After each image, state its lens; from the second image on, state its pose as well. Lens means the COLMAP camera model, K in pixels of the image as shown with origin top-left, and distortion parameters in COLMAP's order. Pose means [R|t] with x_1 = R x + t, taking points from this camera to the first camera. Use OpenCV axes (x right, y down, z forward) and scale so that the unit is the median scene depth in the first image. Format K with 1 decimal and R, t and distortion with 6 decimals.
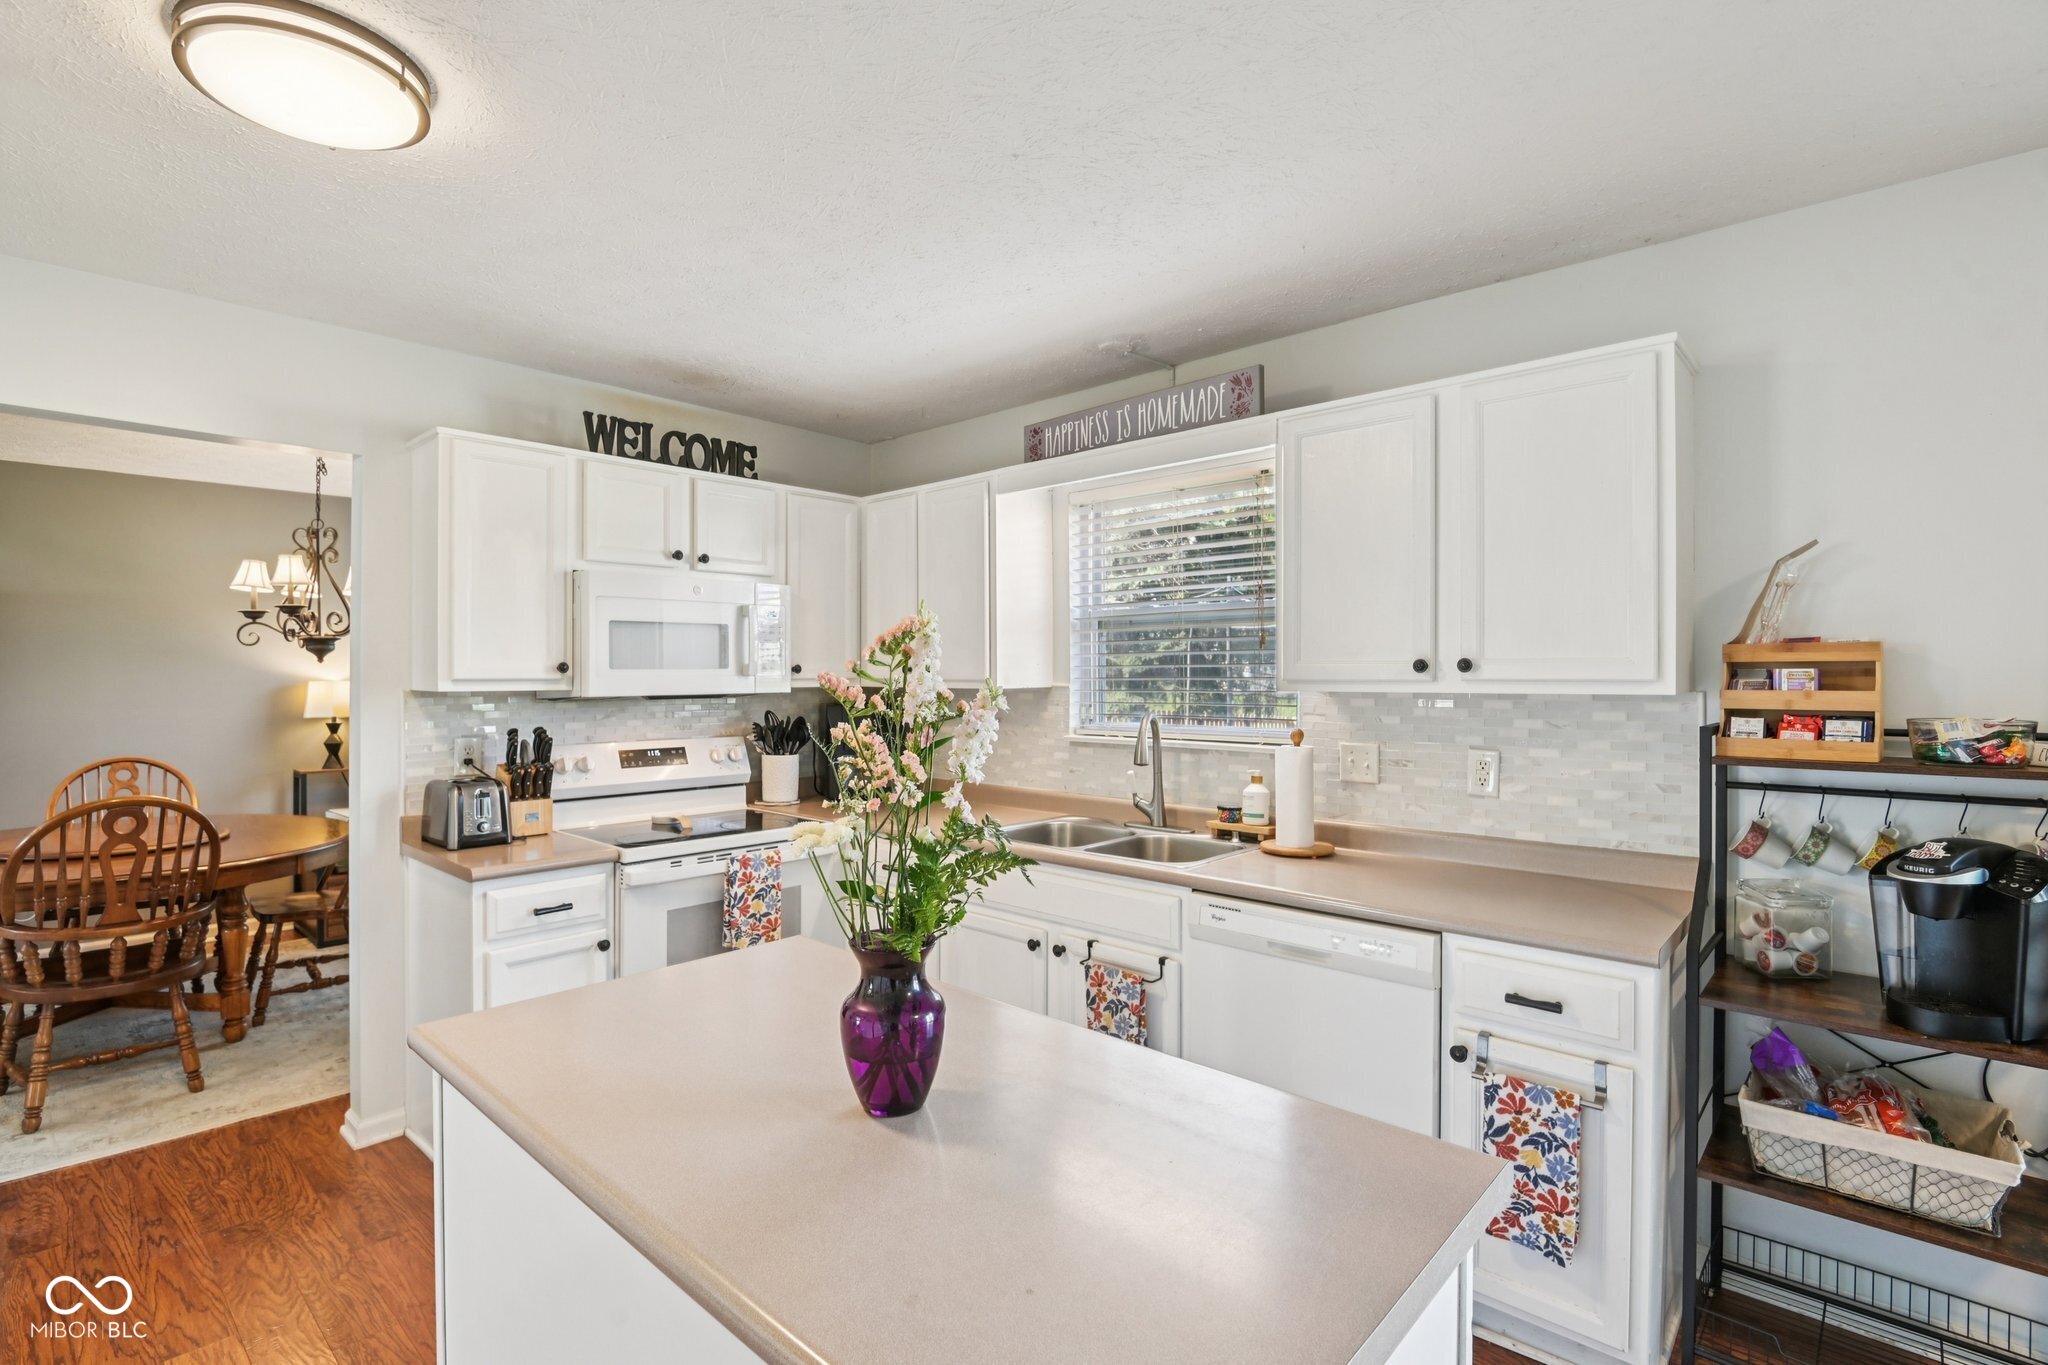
lens RADIAL K [[955.5, 0, 1002.9], [0, 955.5, 675.1], [0, 0, 1]] dist [-0.013013, -0.001904]
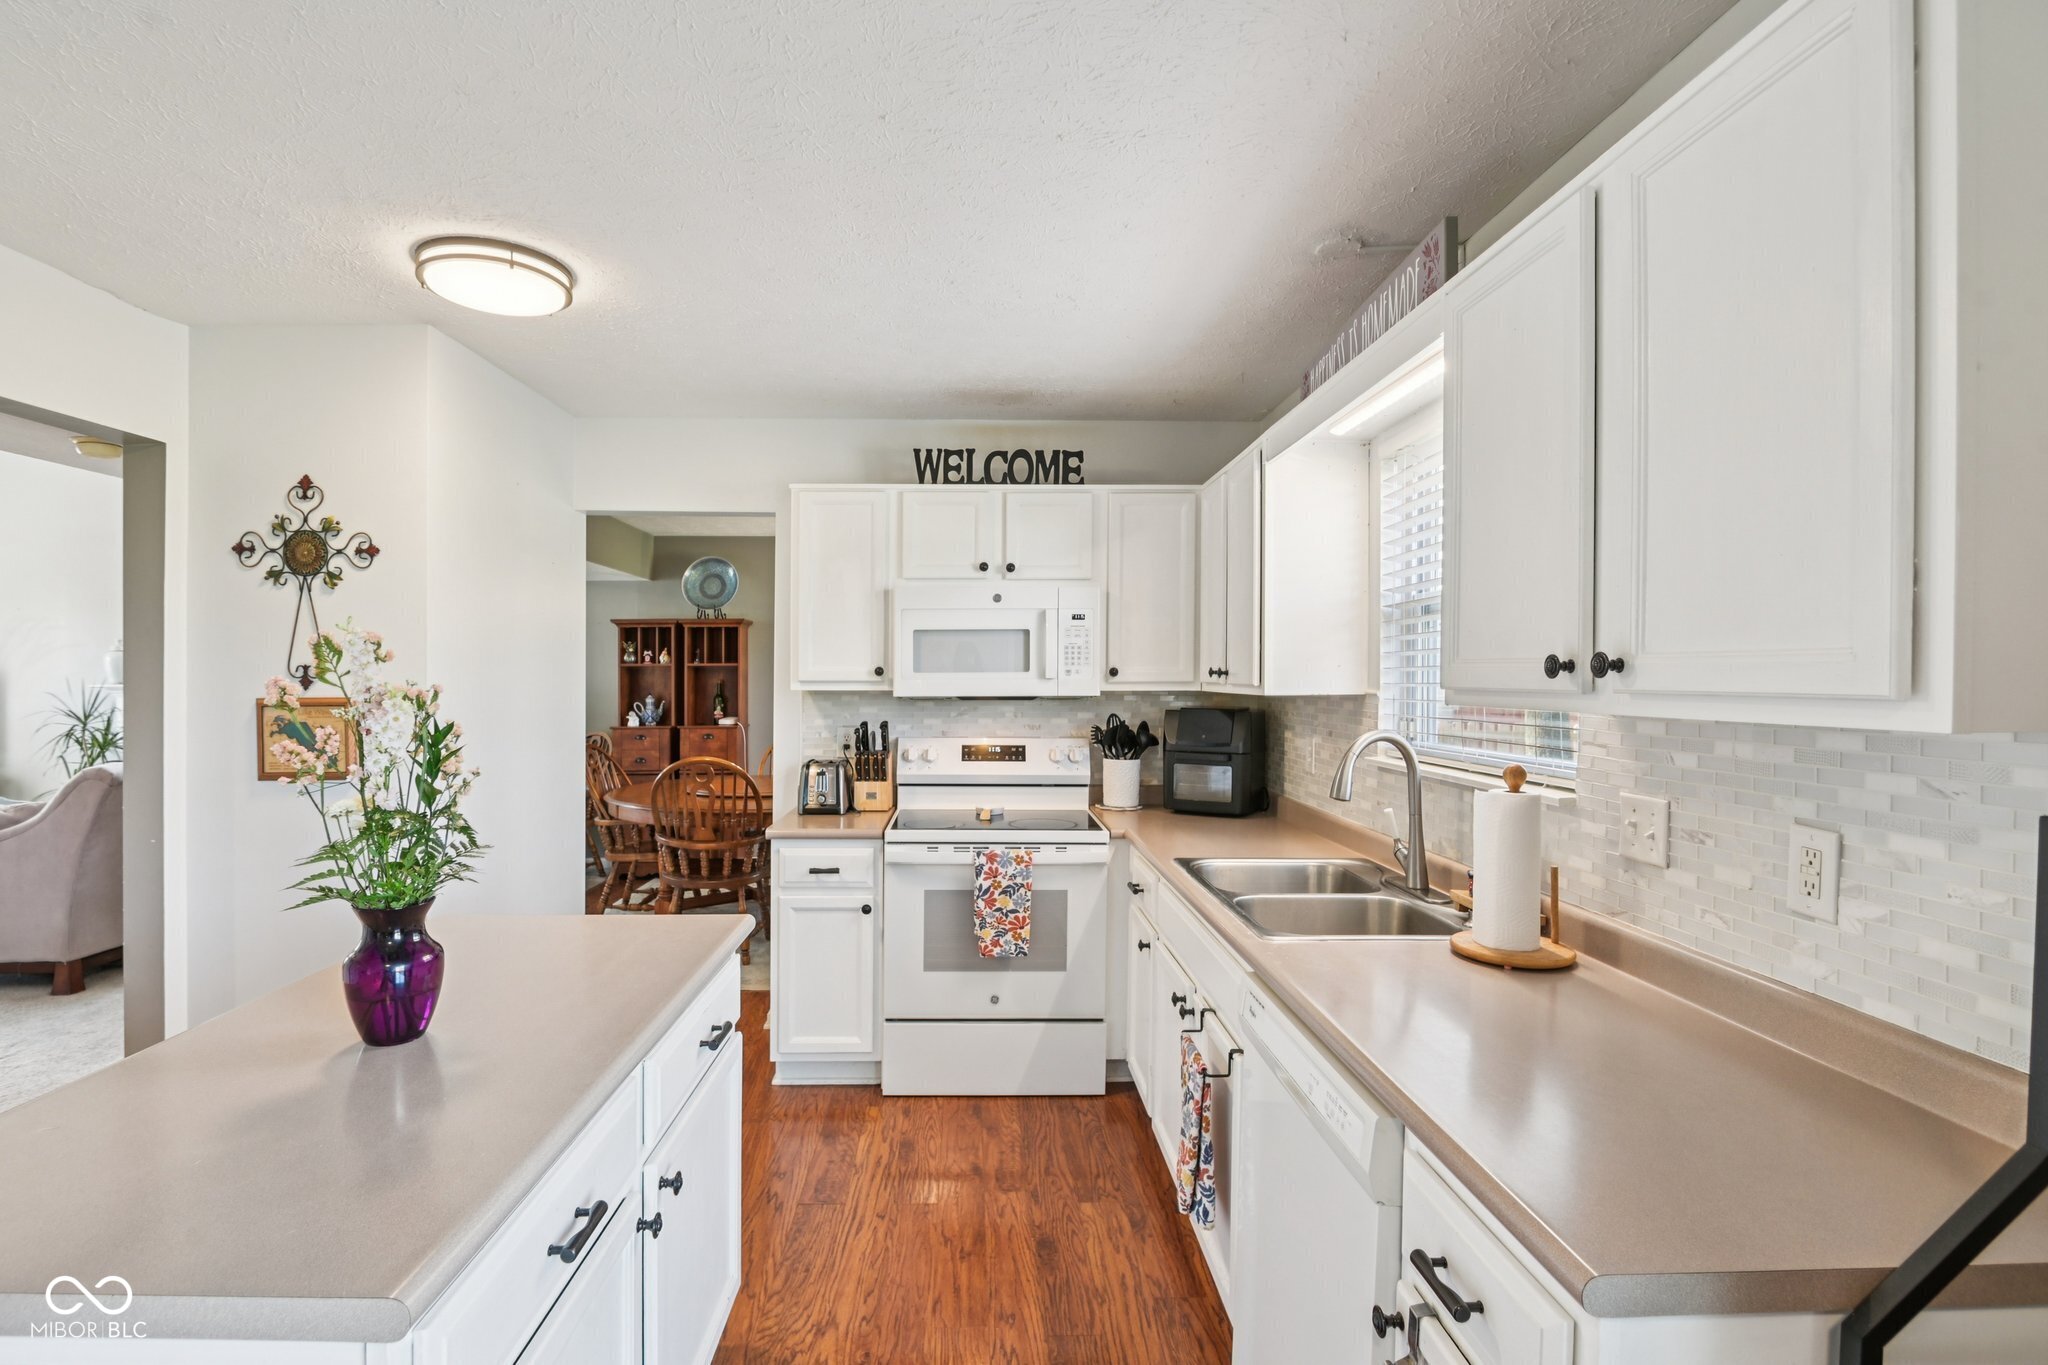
lens RADIAL K [[955.5, 0, 984.7], [0, 955.5, 691.3], [0, 0, 1]] dist [-0.013013, -0.001904]
pose [[0.690478, 0.012811, -0.723240, 0.492289], [-0.001802, 0.999871, 0.015990, -0.002626], [0.723351, -0.009737, 0.690412, 0.280347]]
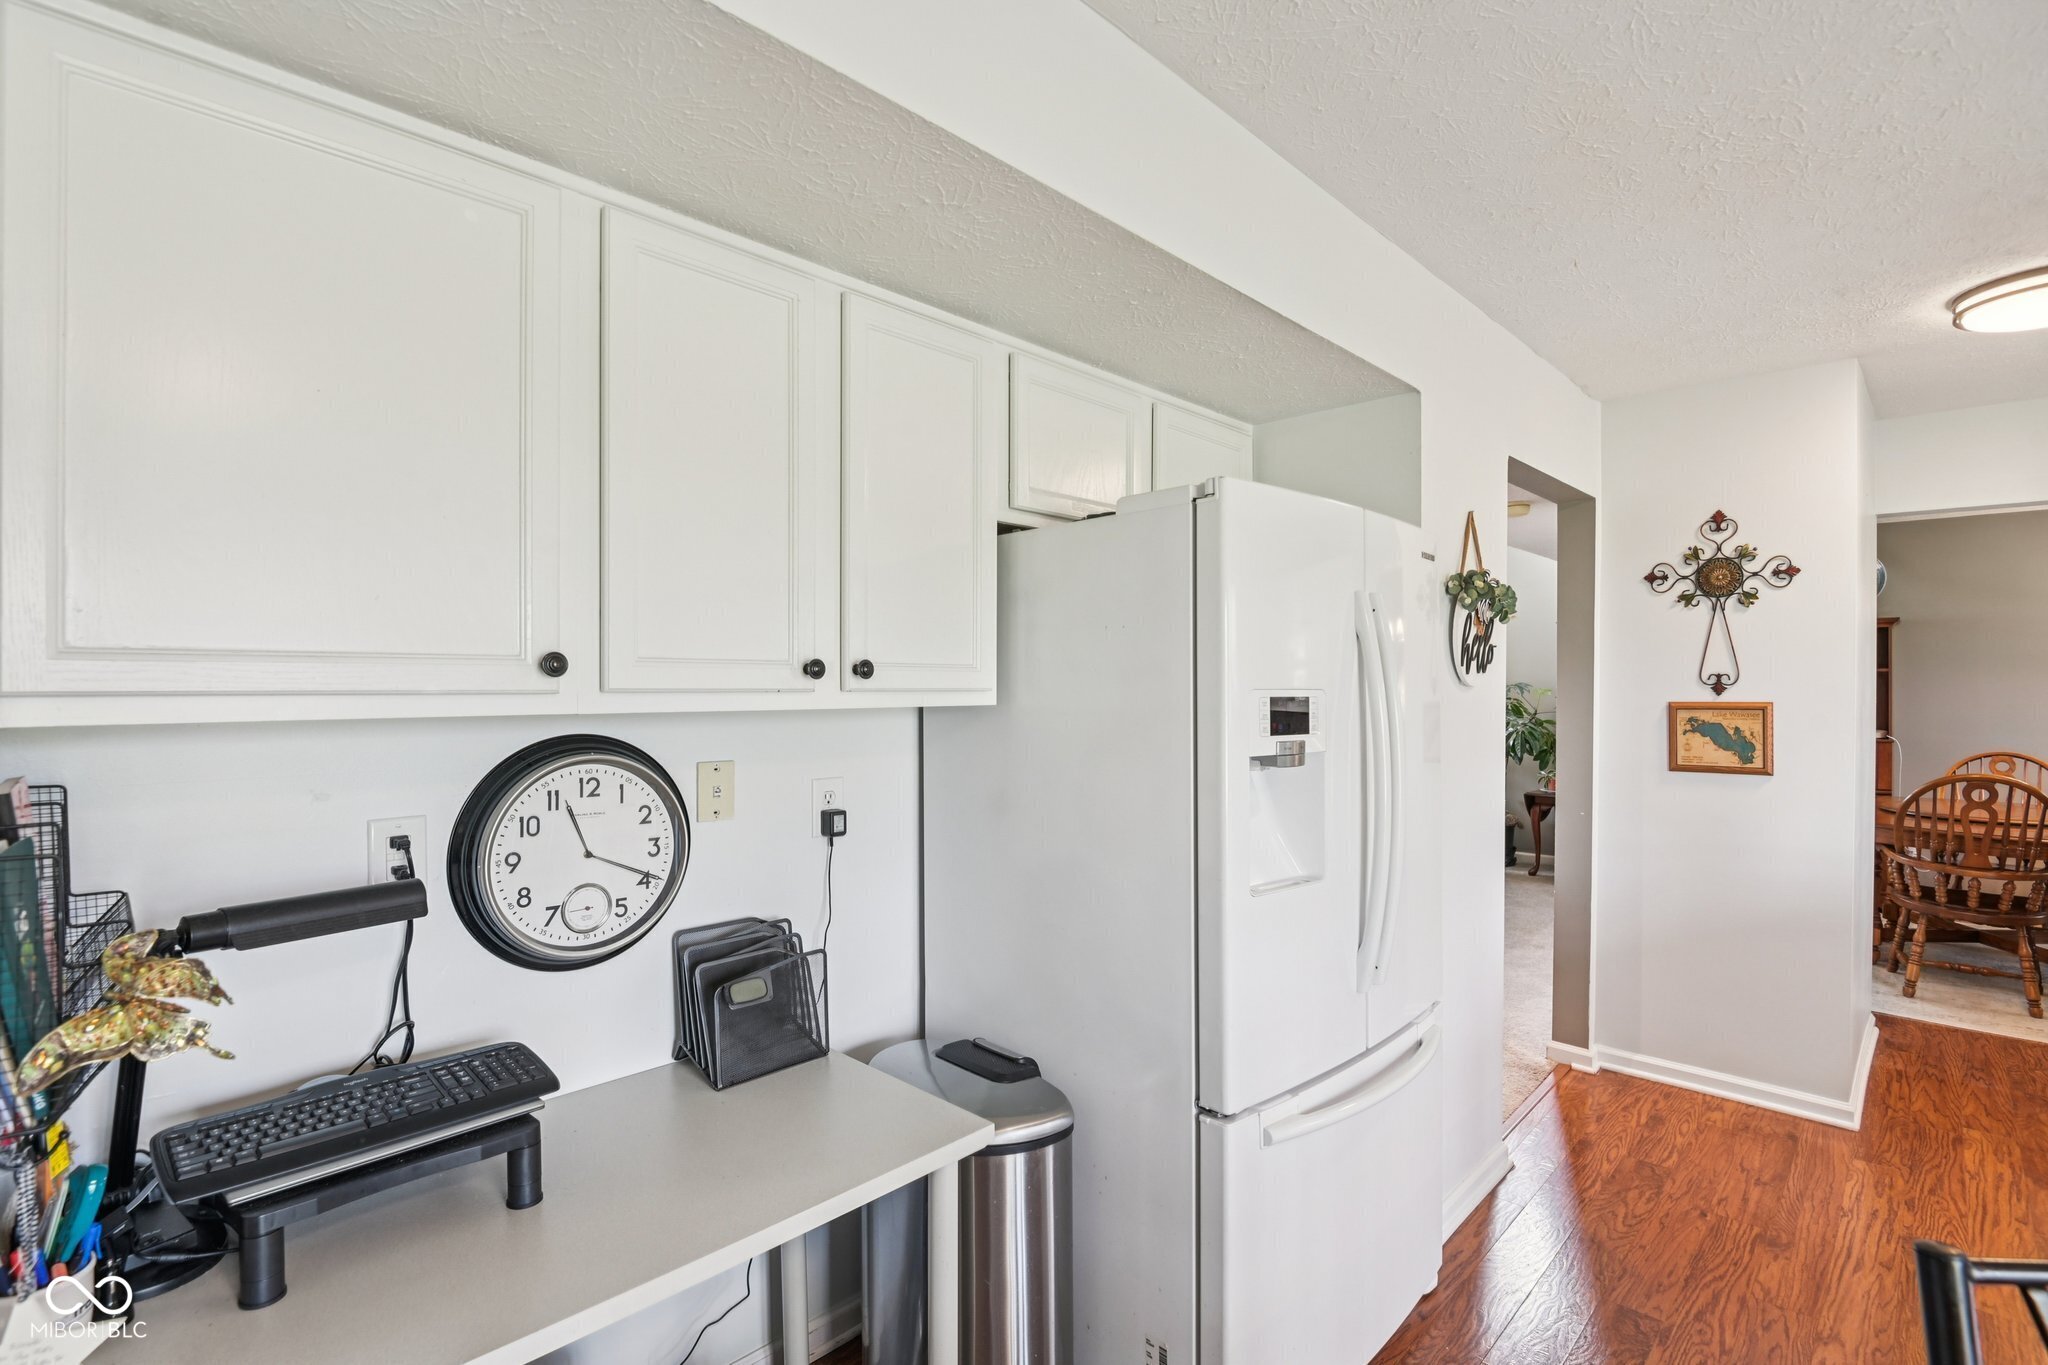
lens RADIAL K [[955.5, 0, 1013.1], [0, 955.5, 690.1], [0, 0, 1]] dist [-0.013013, -0.001904]
pose [[-0.028444, 0.008301, -0.999561, 0.459909], [-0.000333, 0.999965, 0.008314, -0.002420], [0.999595, 0.000569, -0.028440, -0.351162]]
